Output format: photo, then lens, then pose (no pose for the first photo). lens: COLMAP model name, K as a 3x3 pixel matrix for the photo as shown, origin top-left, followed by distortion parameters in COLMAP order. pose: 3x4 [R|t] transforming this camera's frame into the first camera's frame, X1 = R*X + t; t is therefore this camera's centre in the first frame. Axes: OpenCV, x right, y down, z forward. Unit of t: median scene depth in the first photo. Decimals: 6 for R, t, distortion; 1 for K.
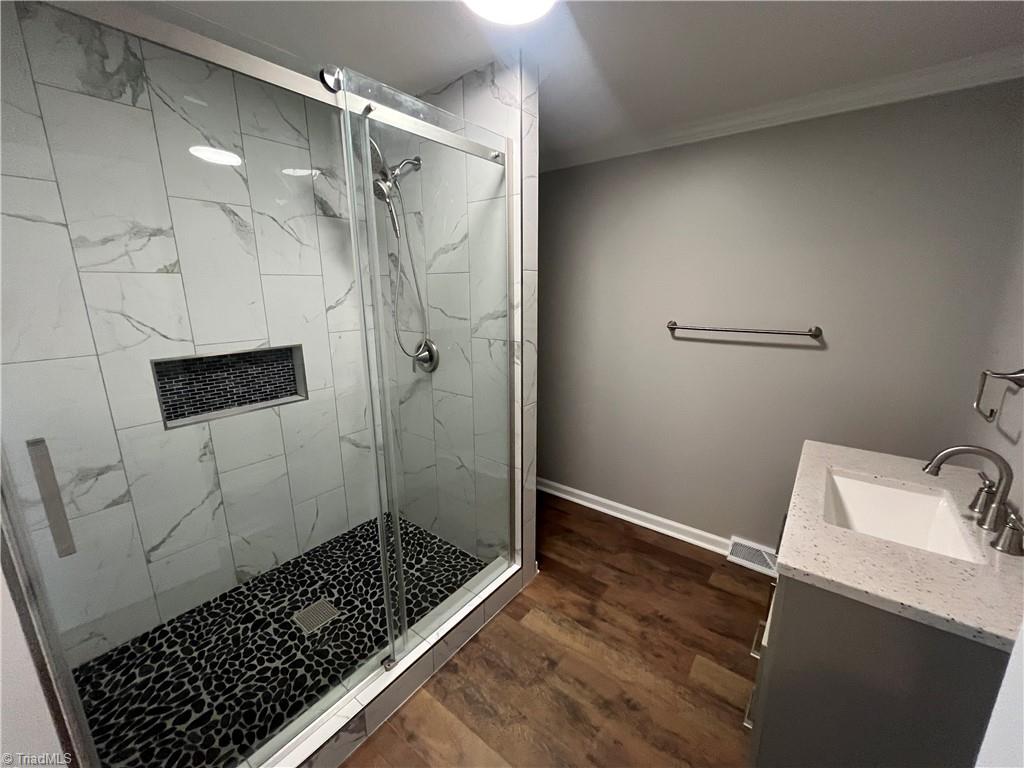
lens RADIAL K [[410.7, 0, 509.5], [0, 410.7, 384.1], [0, 0, 1]] dist [-0.003461, 0.000077]
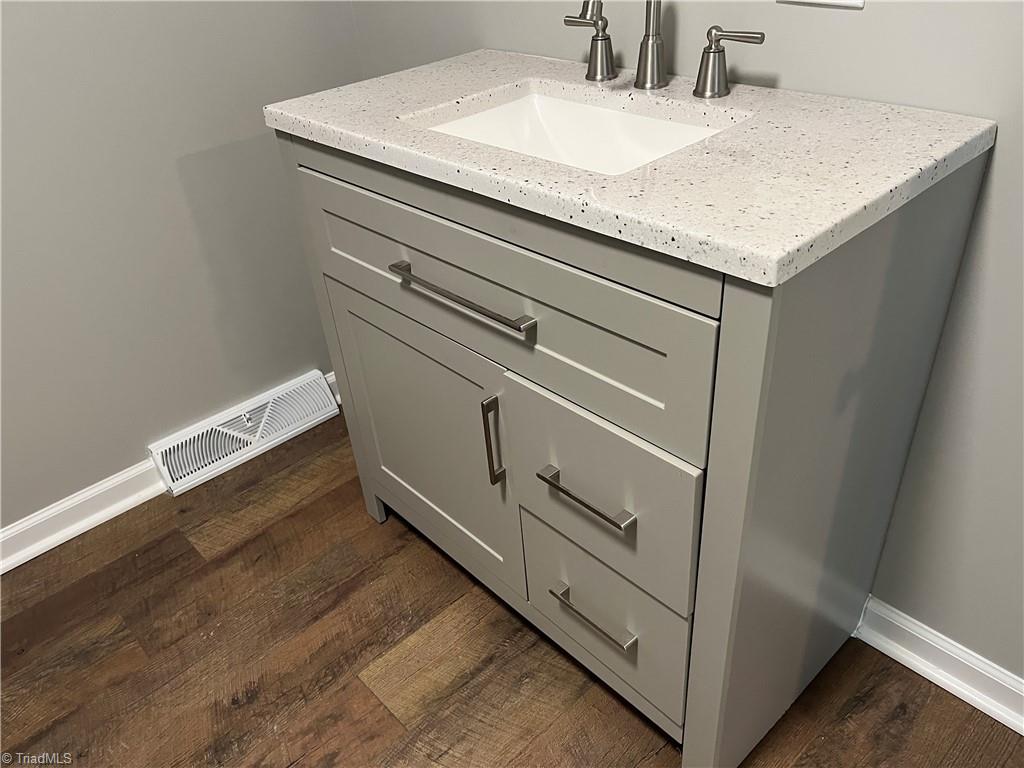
lens RADIAL K [[781.5, 0, 514.6], [0, 781.5, 384.9], [0, 0, 1]] dist [0.046662, -0.075888]
pose [[0.145308, -0.549089, 0.823035, -0.041369], [0.293973, 0.818257, 0.494000, 0.055700], [-0.944704, 0.170168, 0.280317, 0.673551]]
